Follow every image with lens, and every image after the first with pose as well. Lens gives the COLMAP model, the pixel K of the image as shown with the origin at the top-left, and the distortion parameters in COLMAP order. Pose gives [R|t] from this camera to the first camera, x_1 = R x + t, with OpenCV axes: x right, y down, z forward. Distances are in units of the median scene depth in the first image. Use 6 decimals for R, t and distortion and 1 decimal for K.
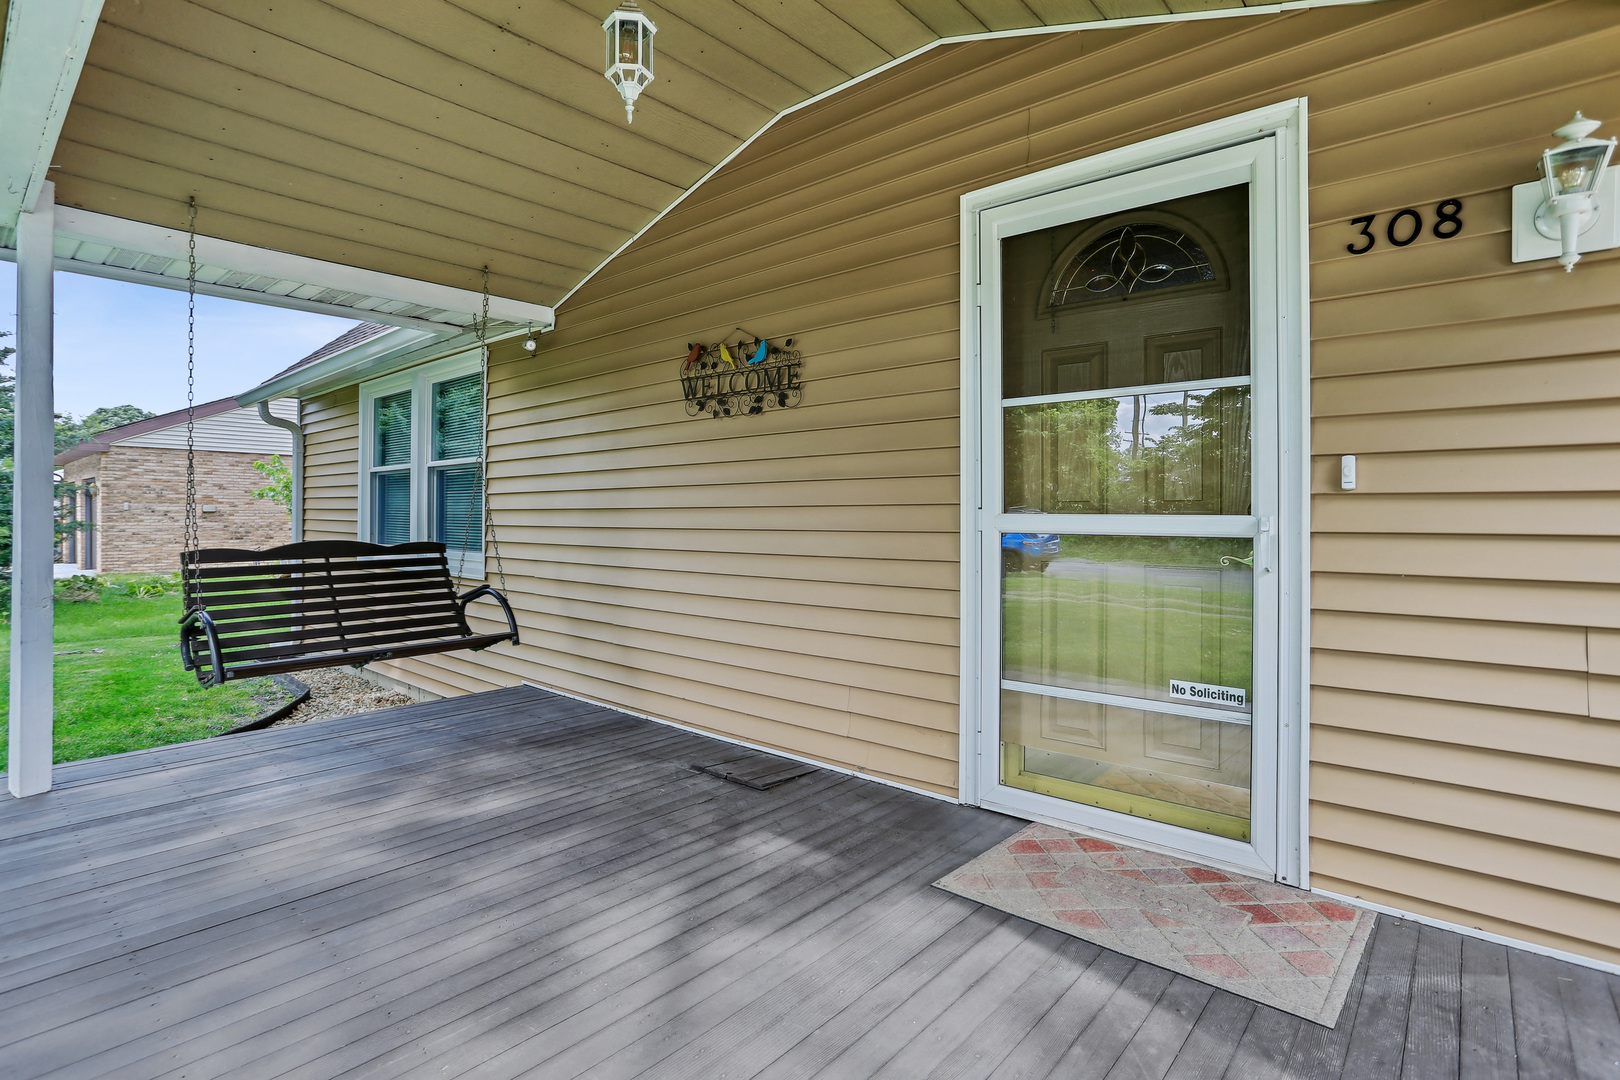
lens RADIAL K [[761.9, 0, 822.4], [0, 761.9, 507.2], [0, 0, 1]] dist [-0.037838, -0.000009]
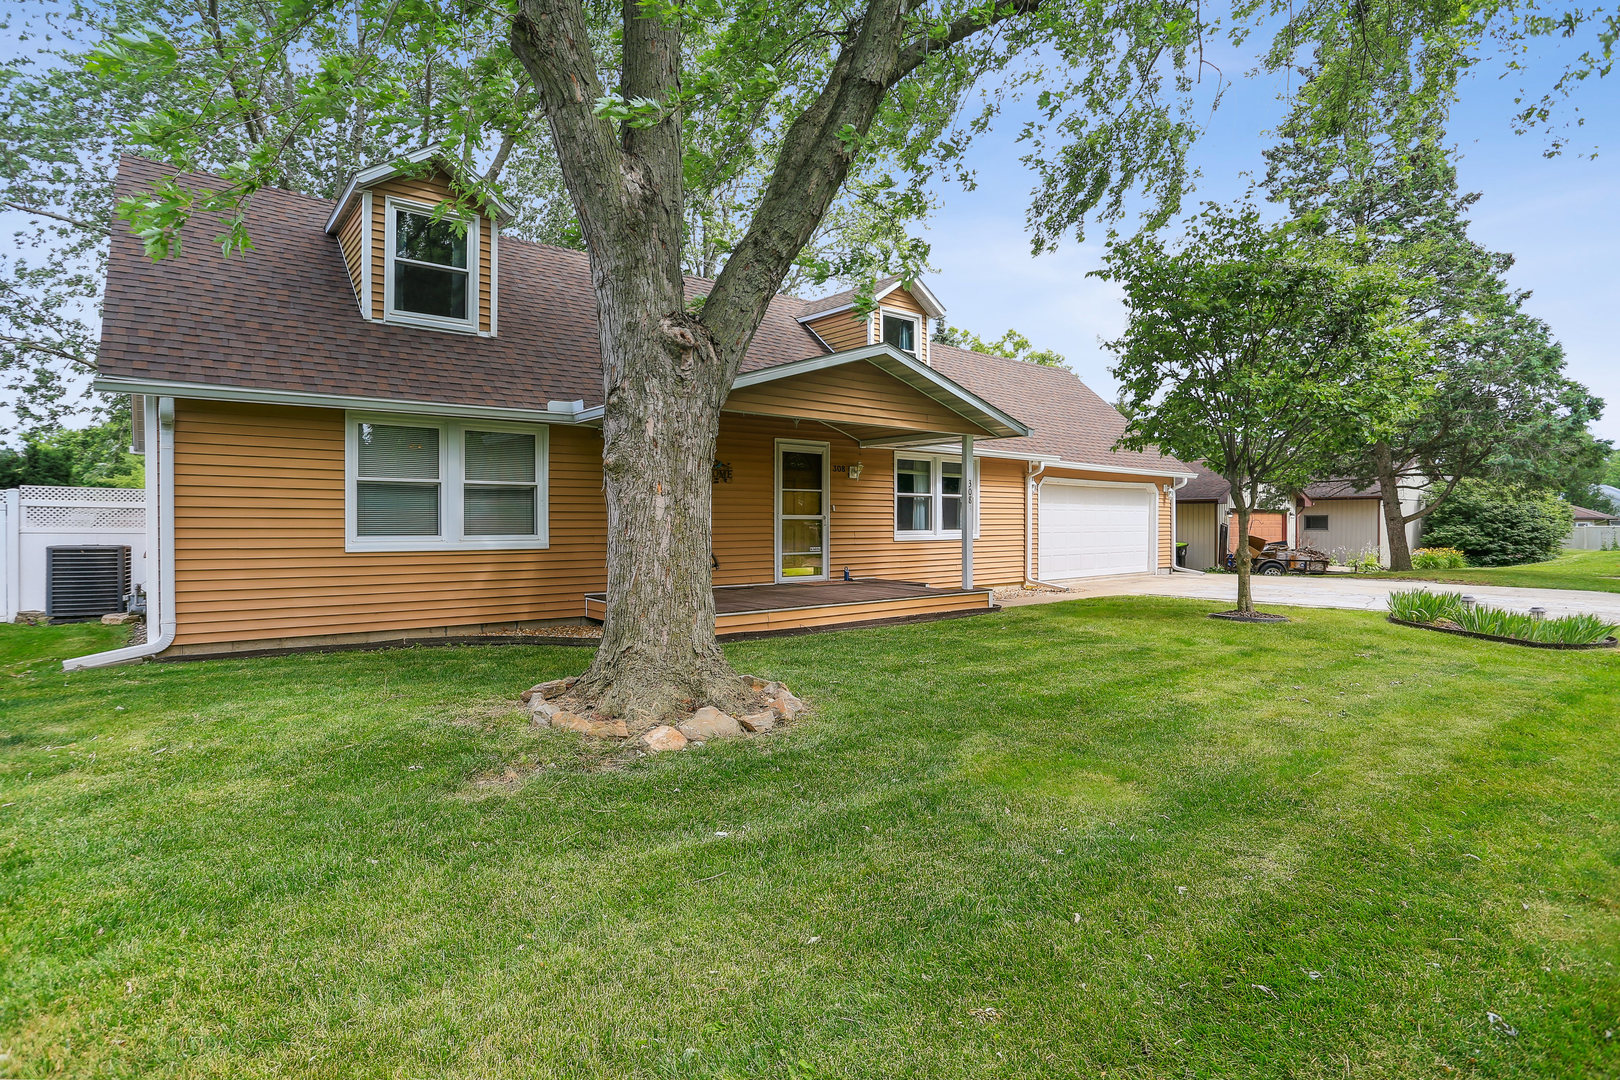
lens RADIAL K [[792.5, 0, 801.9], [0, 792.5, 522.1], [0, 0, 1]] dist [-0.039536, 0.015746]
pose [[0.213112, 0.002574, 0.977024, -3.104960], [-0.001400, 0.999996, -0.002329, 0.043970], [-0.977027, -0.000872, 0.213115, -0.055833]]
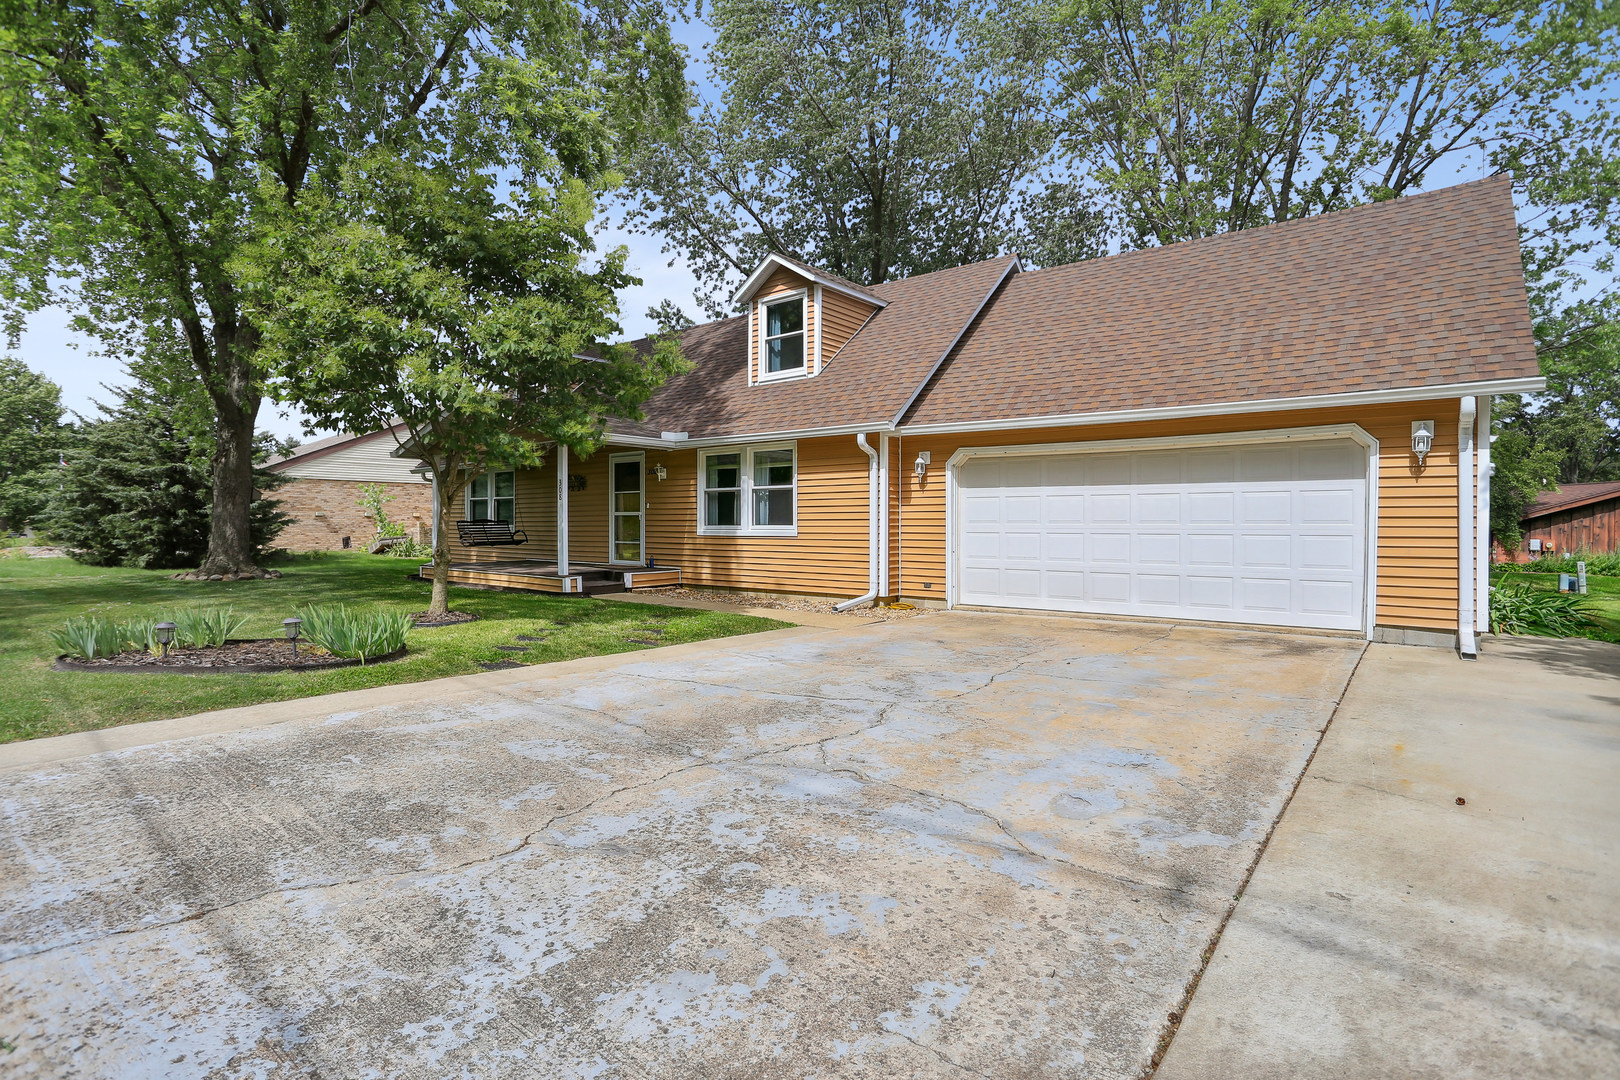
lens RADIAL K [[792.5, 0, 801.9], [0, 792.5, 522.1], [0, 0, 1]] dist [-0.039536, 0.015746]
pose [[0.999991, -0.000488, 0.004247, 1.218418], [0.000450, 0.999959, 0.009081, 0.023329], [-0.004252, -0.009079, 0.999950, -3.703086]]
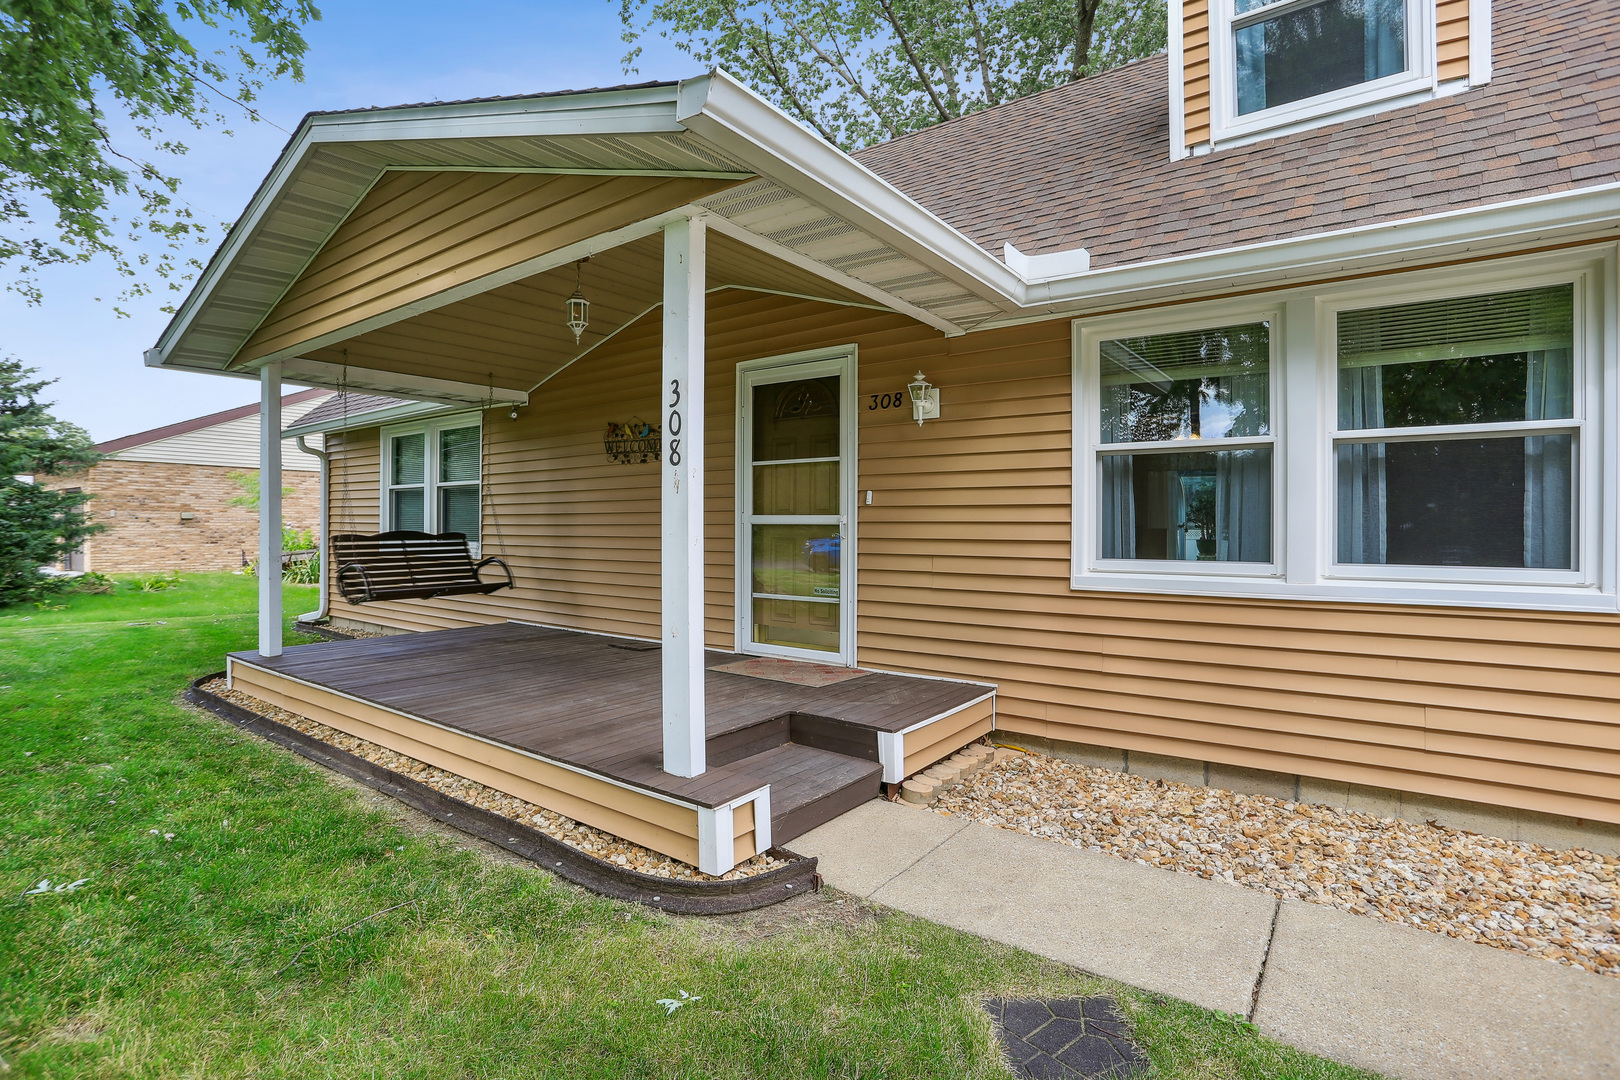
lens RADIAL K [[792.5, 0, 801.9], [0, 792.5, 522.1], [0, 0, 1]] dist [-0.039536, 0.015746]
pose [[0.999097, 0.002634, 0.042401, 0.212335], [-0.002842, 0.999984, 0.004864, 0.012447], [-0.042387, -0.004980, 0.999089, -0.933068]]
